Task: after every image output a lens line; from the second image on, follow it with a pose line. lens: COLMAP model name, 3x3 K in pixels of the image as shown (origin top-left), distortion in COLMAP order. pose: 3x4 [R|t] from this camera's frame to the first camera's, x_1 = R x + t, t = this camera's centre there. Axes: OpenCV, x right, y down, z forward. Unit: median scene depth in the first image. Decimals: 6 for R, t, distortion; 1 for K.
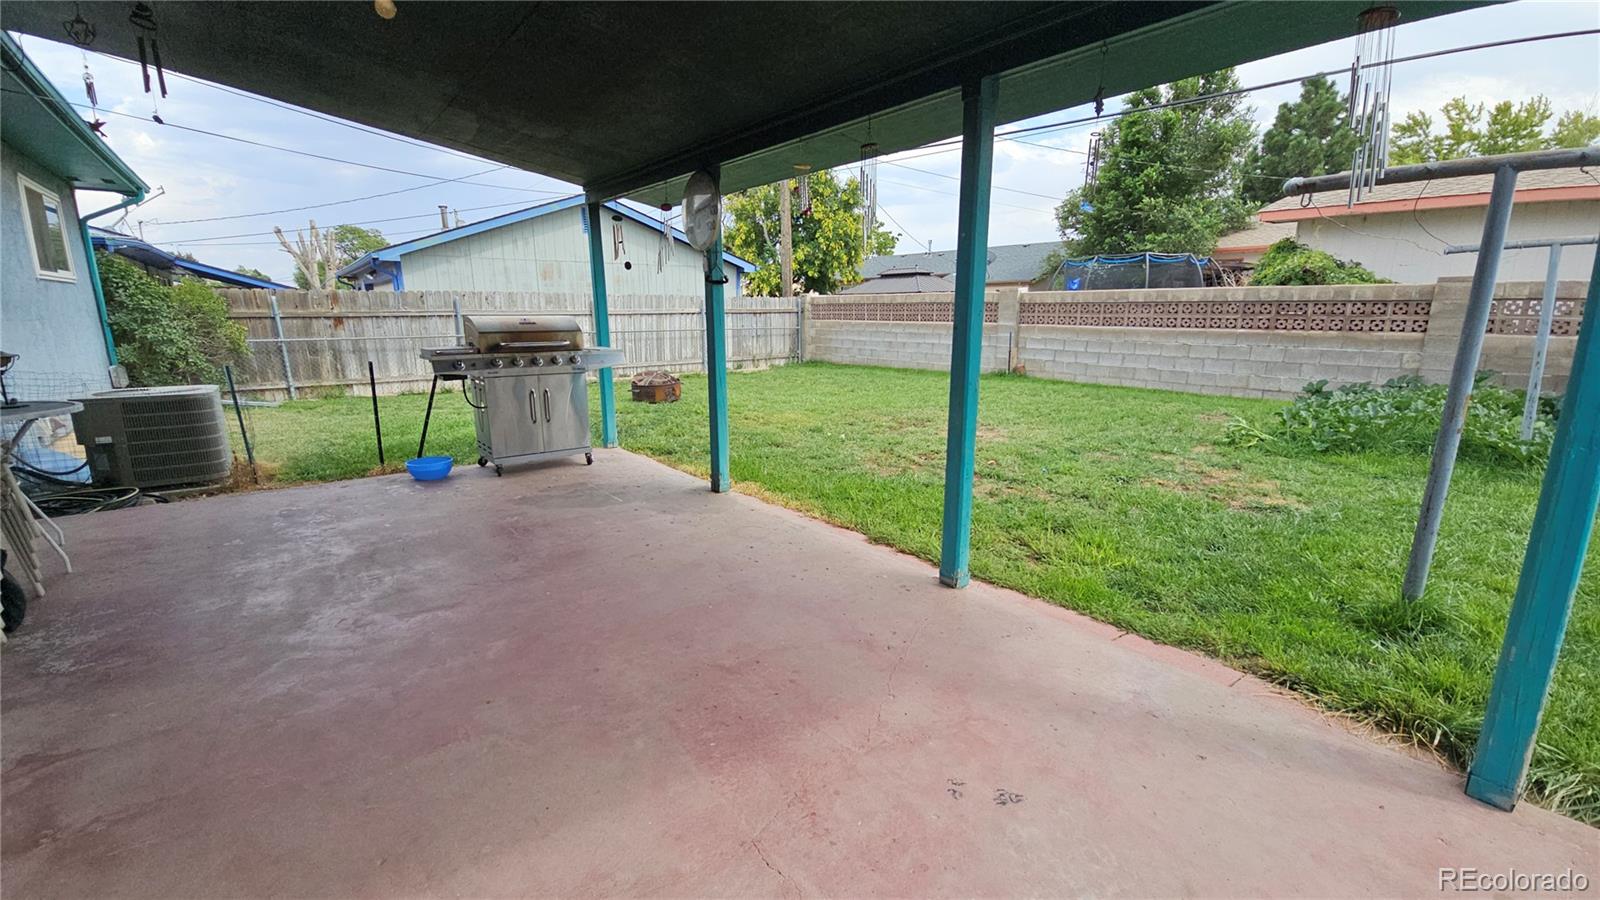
lens RADIAL K [[653.0, 0, 795.3], [0, 653.0, 458.4], [0, 0, 1]] dist [0.003846, -0.005428]
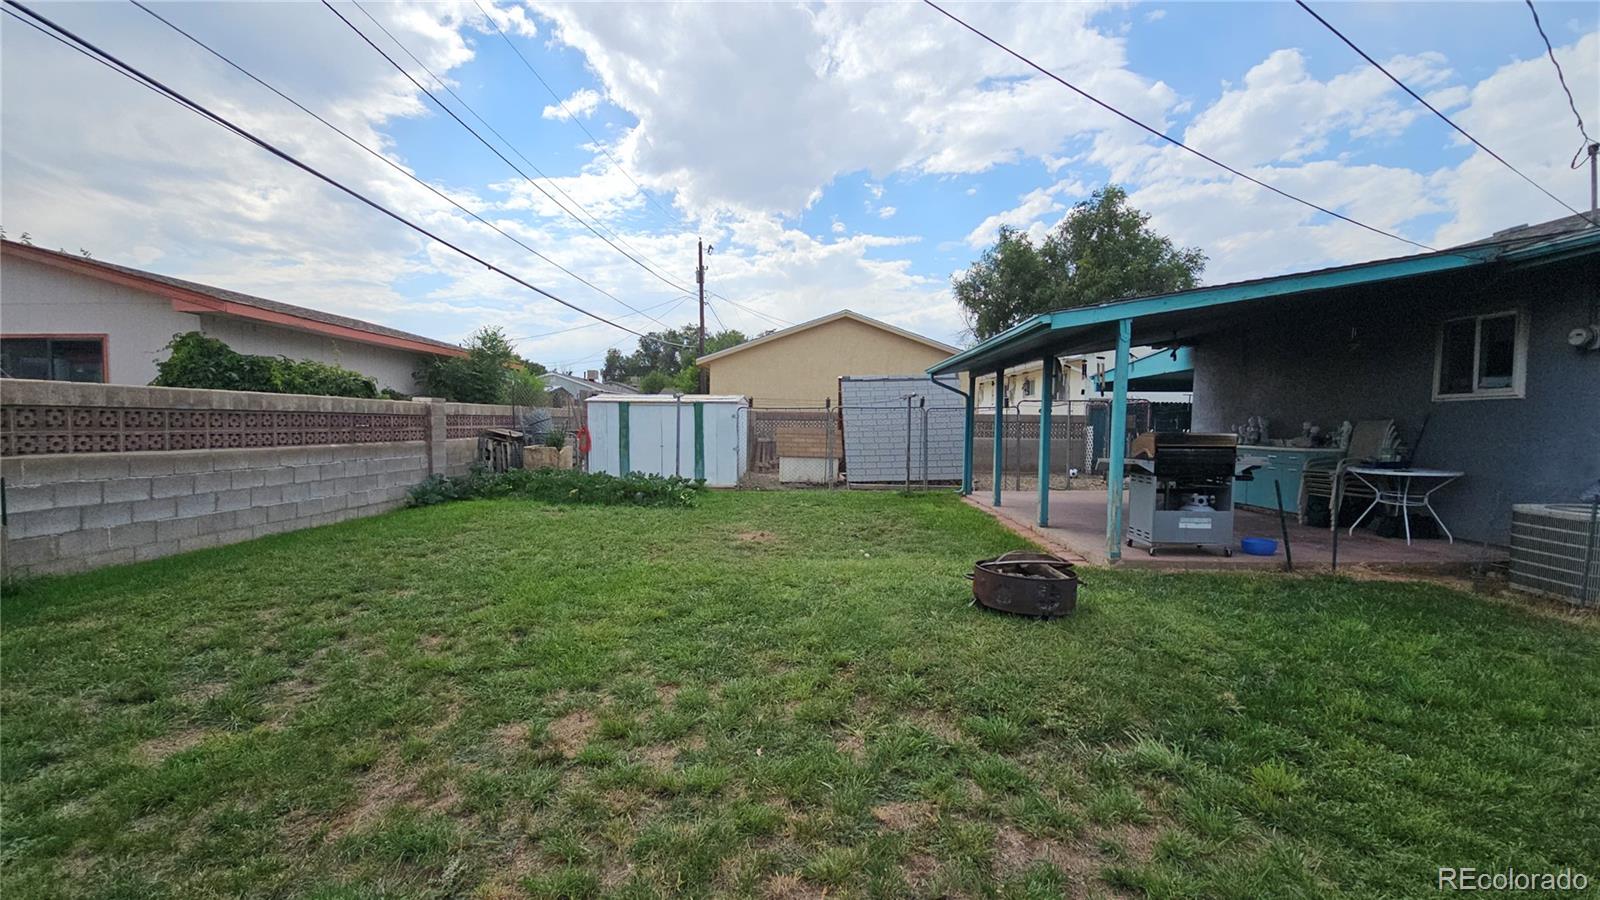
lens RADIAL K [[653.0, 0, 795.3], [0, 653.0, 458.4], [0, 0, 1]] dist [0.003846, -0.005428]
pose [[-0.769445, -0.017555, 0.638471, -0.287352], [0.161093, 0.961972, 0.220588, -0.227090], [-0.618064, 0.272584, -0.737357, 1.056646]]
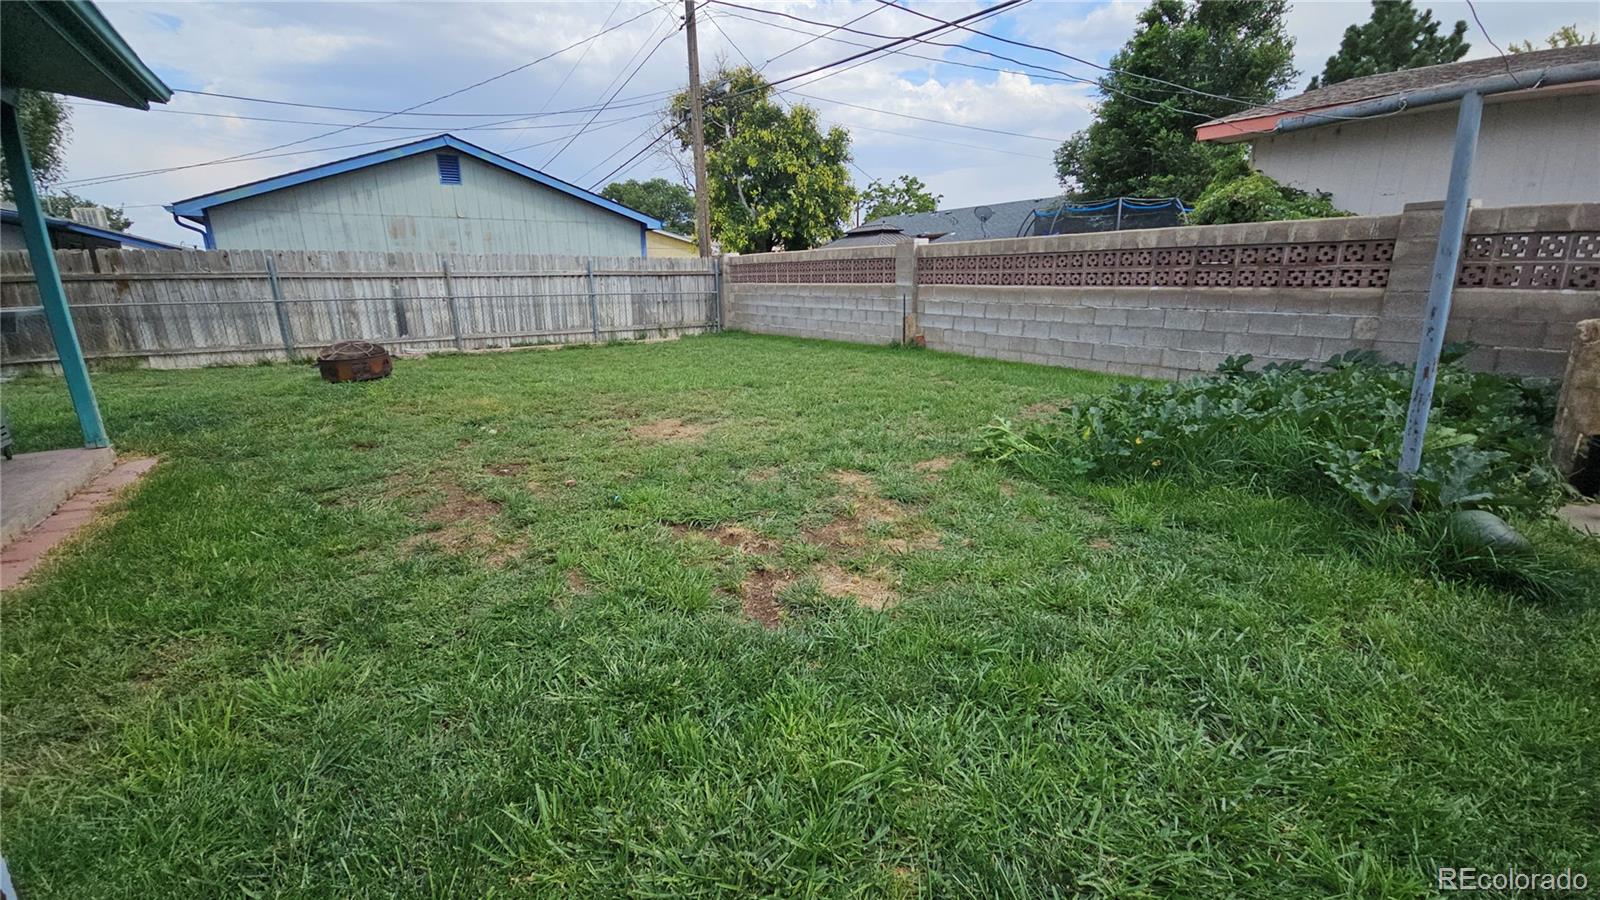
lens RADIAL K [[653.0, 0, 795.3], [0, 653.0, 458.4], [0, 0, 1]] dist [0.003846, -0.005428]
pose [[0.996199, 0.016937, -0.085445, 0.285080], [-0.013105, 0.998892, 0.045209, -0.025042], [0.086116, -0.043917, 0.995317, 0.178158]]
